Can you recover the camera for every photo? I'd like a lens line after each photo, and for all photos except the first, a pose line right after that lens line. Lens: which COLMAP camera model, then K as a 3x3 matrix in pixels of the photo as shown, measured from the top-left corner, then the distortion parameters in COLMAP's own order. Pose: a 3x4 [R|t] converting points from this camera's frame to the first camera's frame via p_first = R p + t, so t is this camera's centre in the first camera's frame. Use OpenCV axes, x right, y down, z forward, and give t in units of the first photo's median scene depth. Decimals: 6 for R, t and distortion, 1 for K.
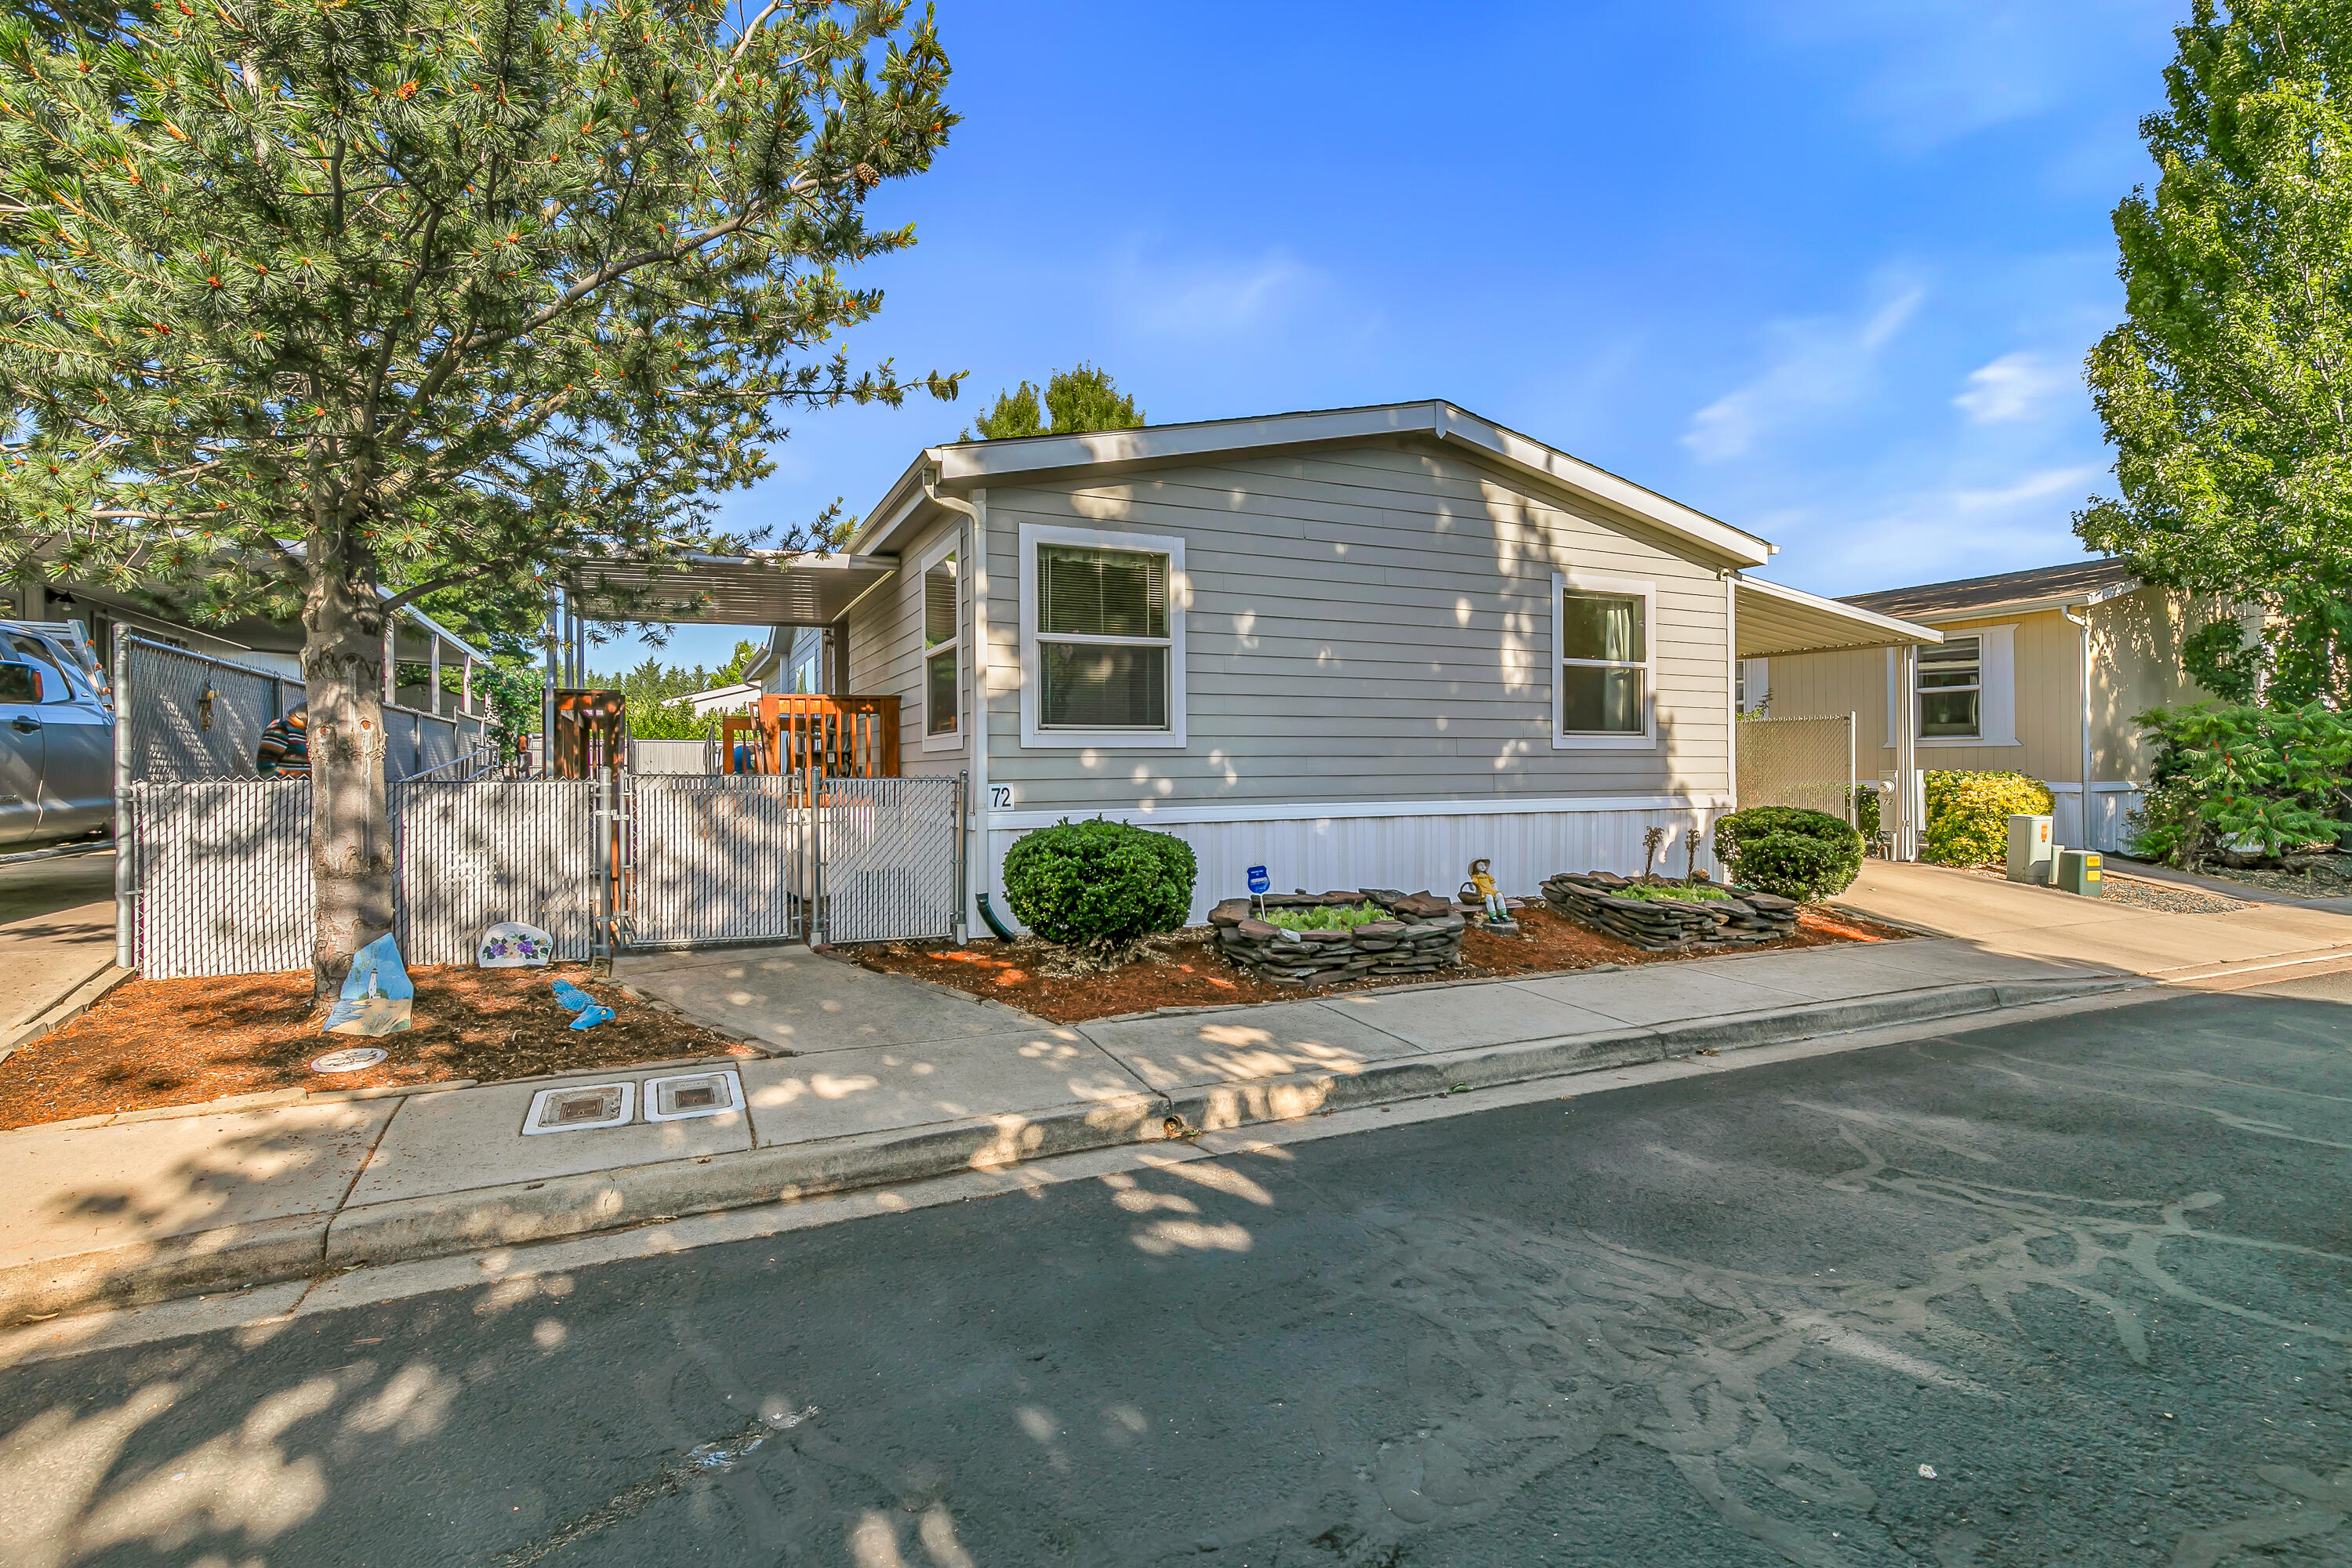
lens RADIAL K [[1096.3, 0, 1176.7], [0, 1096.3, 766.4], [0, 0, 1]] dist [0.042625, 0.000059]
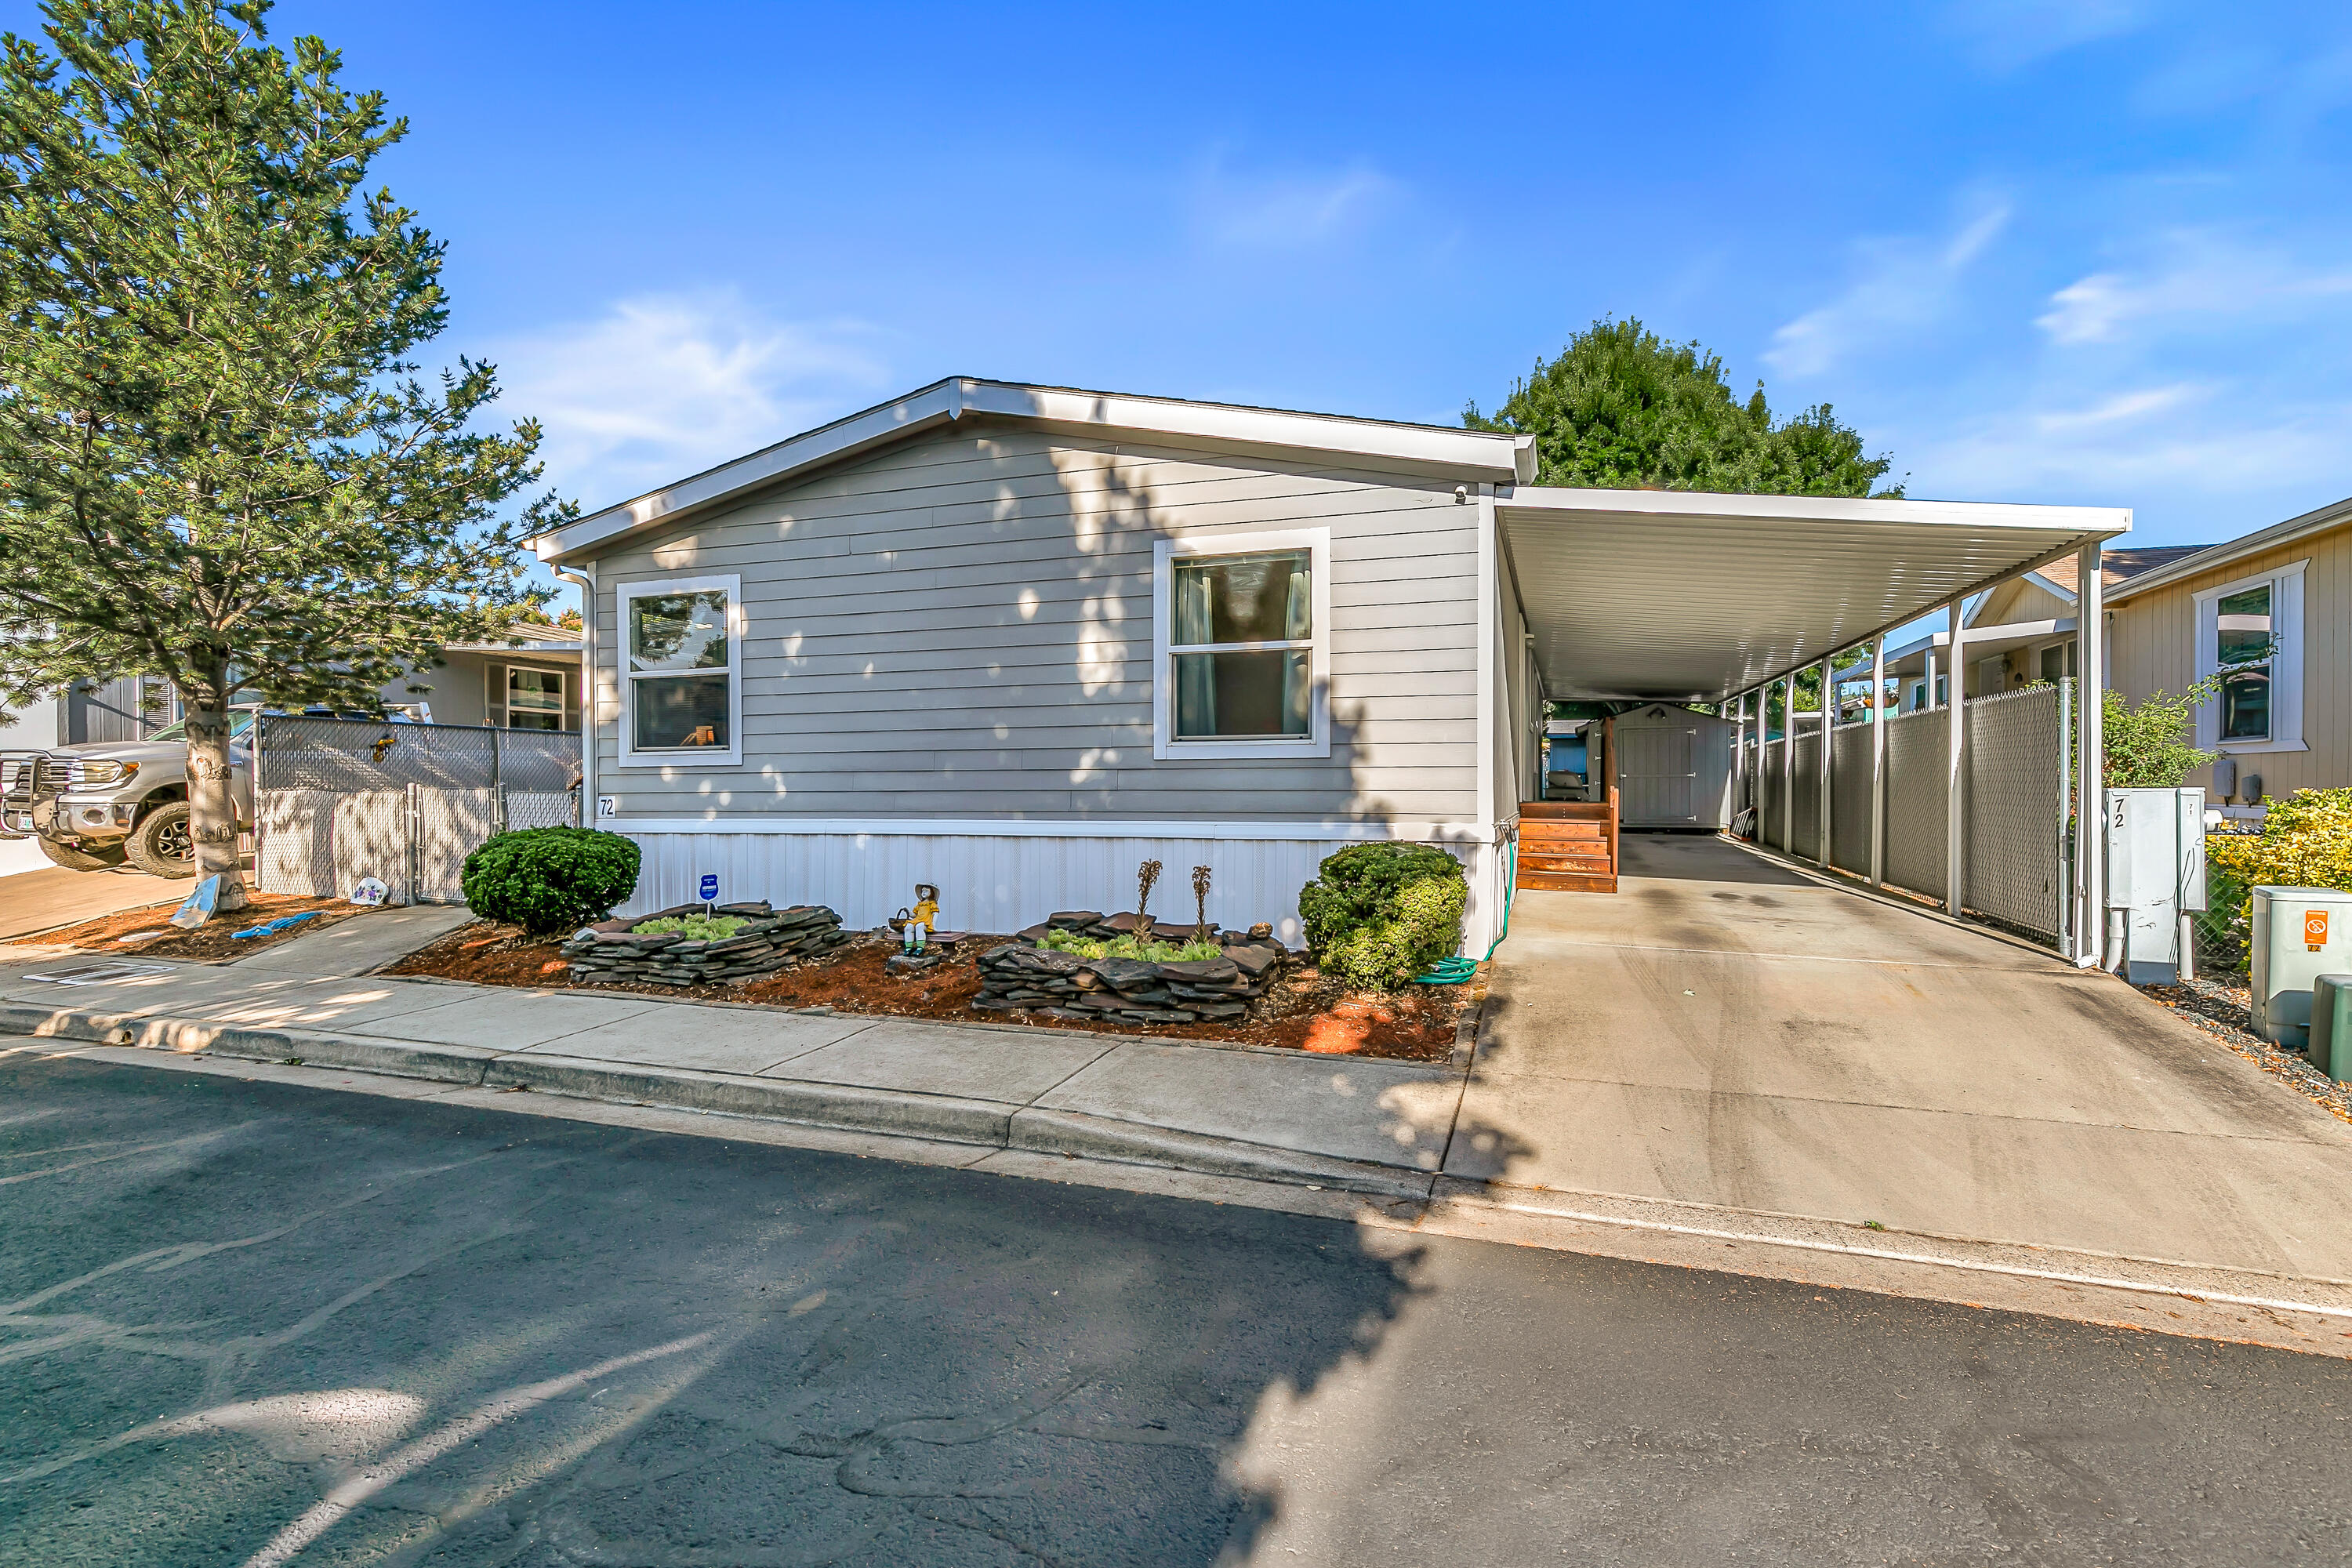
lens RADIAL K [[1100.5, 0, 1189.1], [0, 1100.5, 789.8], [0, 0, 1]] dist [0.005929, 0.000642]
pose [[0.712756, 0.007024, -0.701377, 0.979673], [0.002362, 0.999920, 0.012414, -0.003727], [0.701408, -0.010505, 0.712682, 0.470008]]
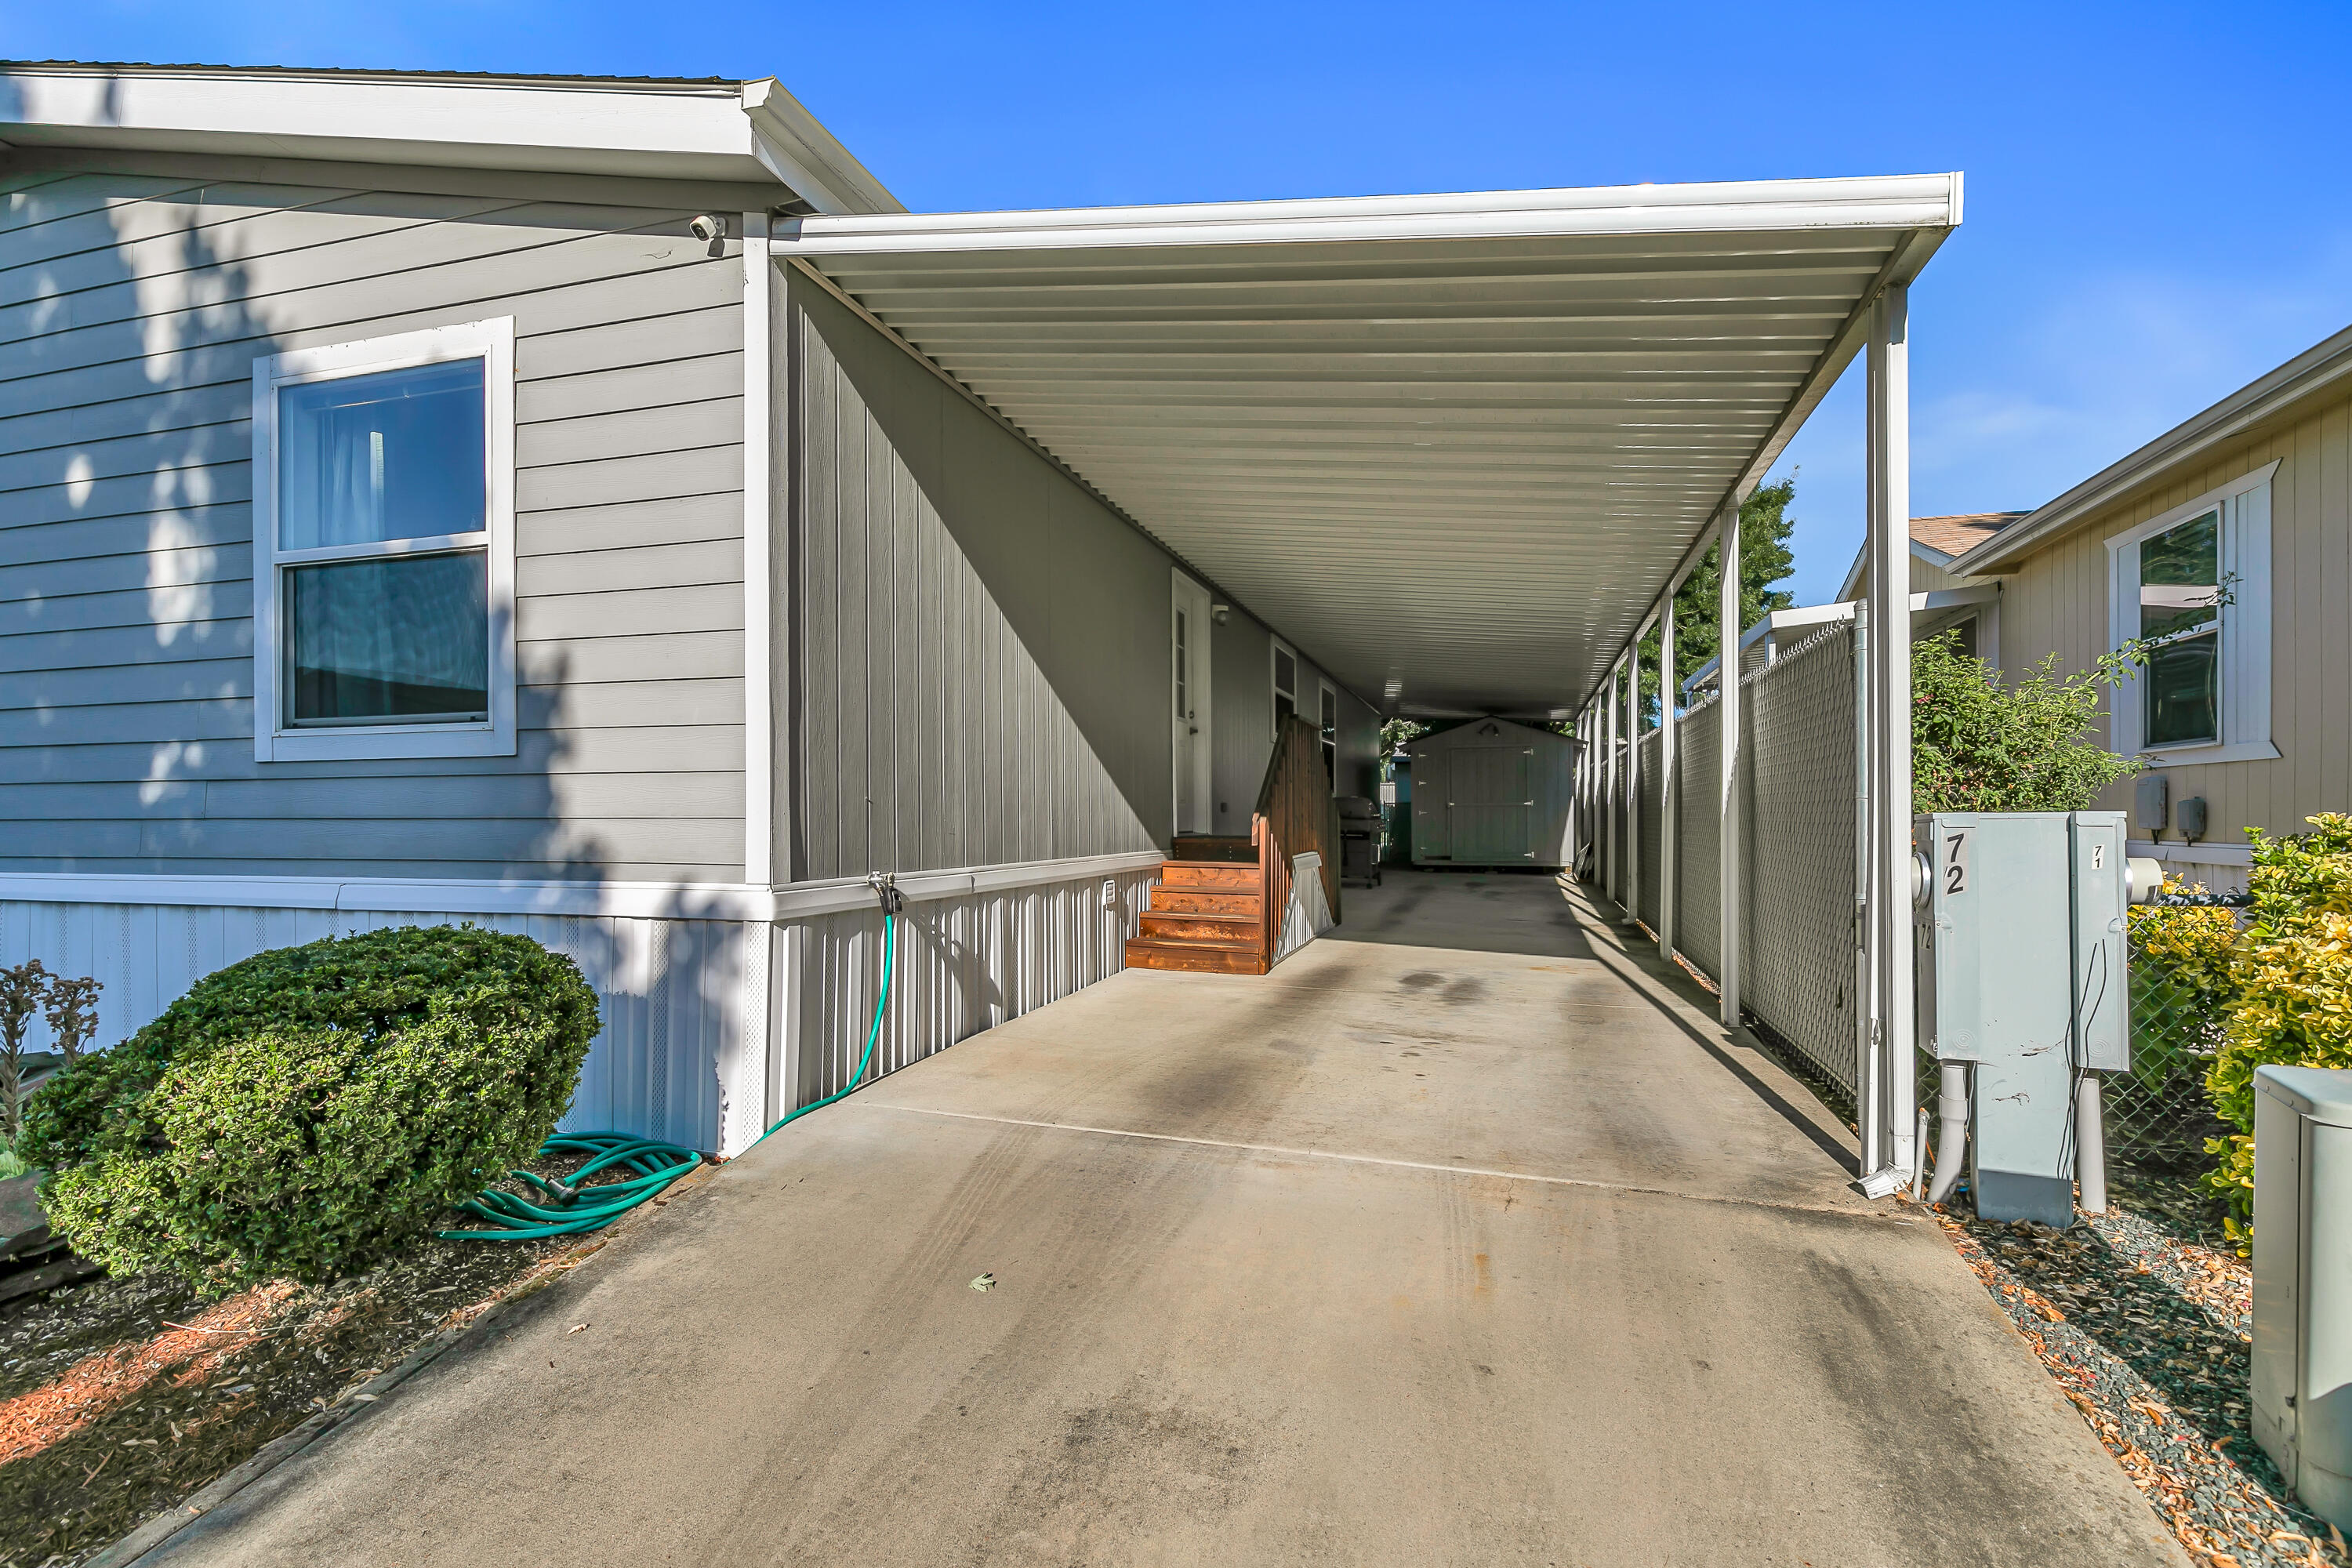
lens RADIAL K [[1087.3, 0, 1186.5], [0, 1087.3, 810.0], [0, 0, 1]] dist [0.010817, -0.000158]
pose [[0.737201, -0.000413, -0.675674, 0.961151], [0.001610, 0.999998, 0.001146, 0.004004], [0.675672, -0.001933, 0.737200, 0.984663]]
